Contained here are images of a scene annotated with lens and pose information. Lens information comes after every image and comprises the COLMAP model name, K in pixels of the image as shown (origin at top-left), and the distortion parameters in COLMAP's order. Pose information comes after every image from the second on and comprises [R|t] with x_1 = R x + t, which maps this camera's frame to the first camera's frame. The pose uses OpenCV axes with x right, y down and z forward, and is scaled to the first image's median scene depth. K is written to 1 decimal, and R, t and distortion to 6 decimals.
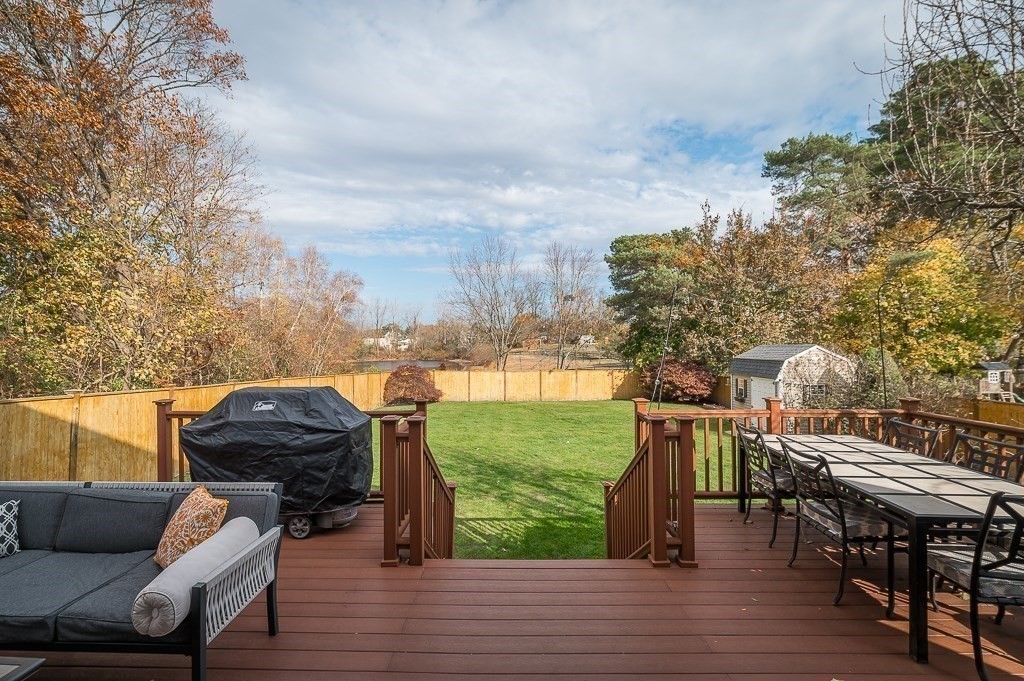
lens RADIAL K [[454.8, 0, 491.5], [0, 454.8, 350.0], [0, 0, 1]] dist [-0.003305, -0.000836]
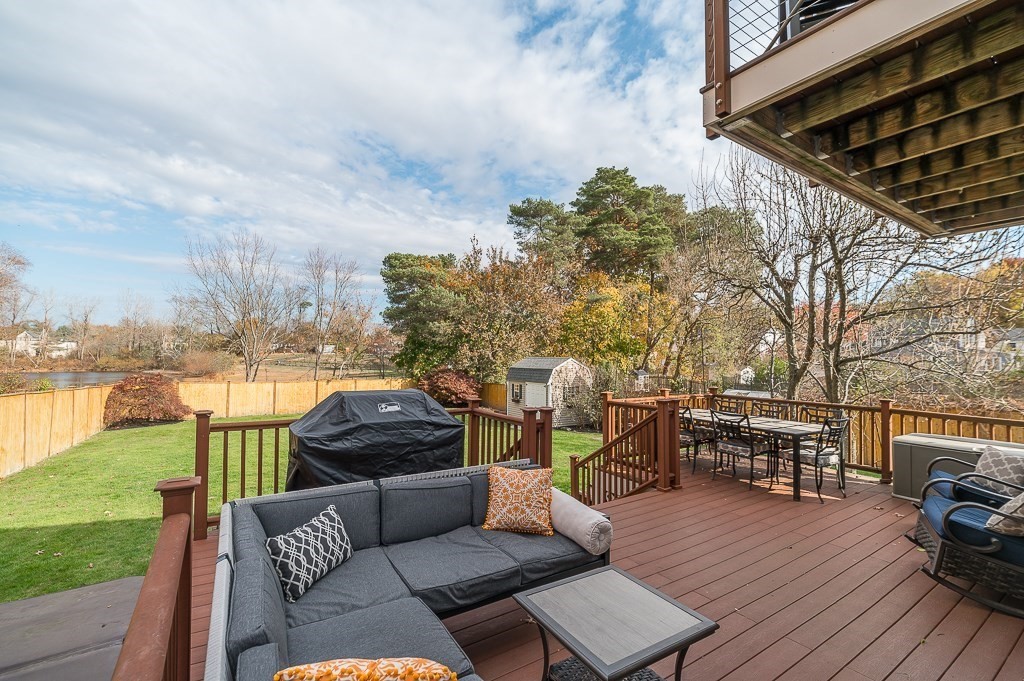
lens RADIAL K [[454.8, 0, 496.3], [0, 454.8, 341.2], [0, 0, 1]] dist [-0.003305, -0.000836]
pose [[0.820085, 0.034441, 0.571204, -0.149684], [-0.010118, 0.998904, -0.045703, 0.002771], [-0.572152, 0.031701, 0.819535, -0.000188]]
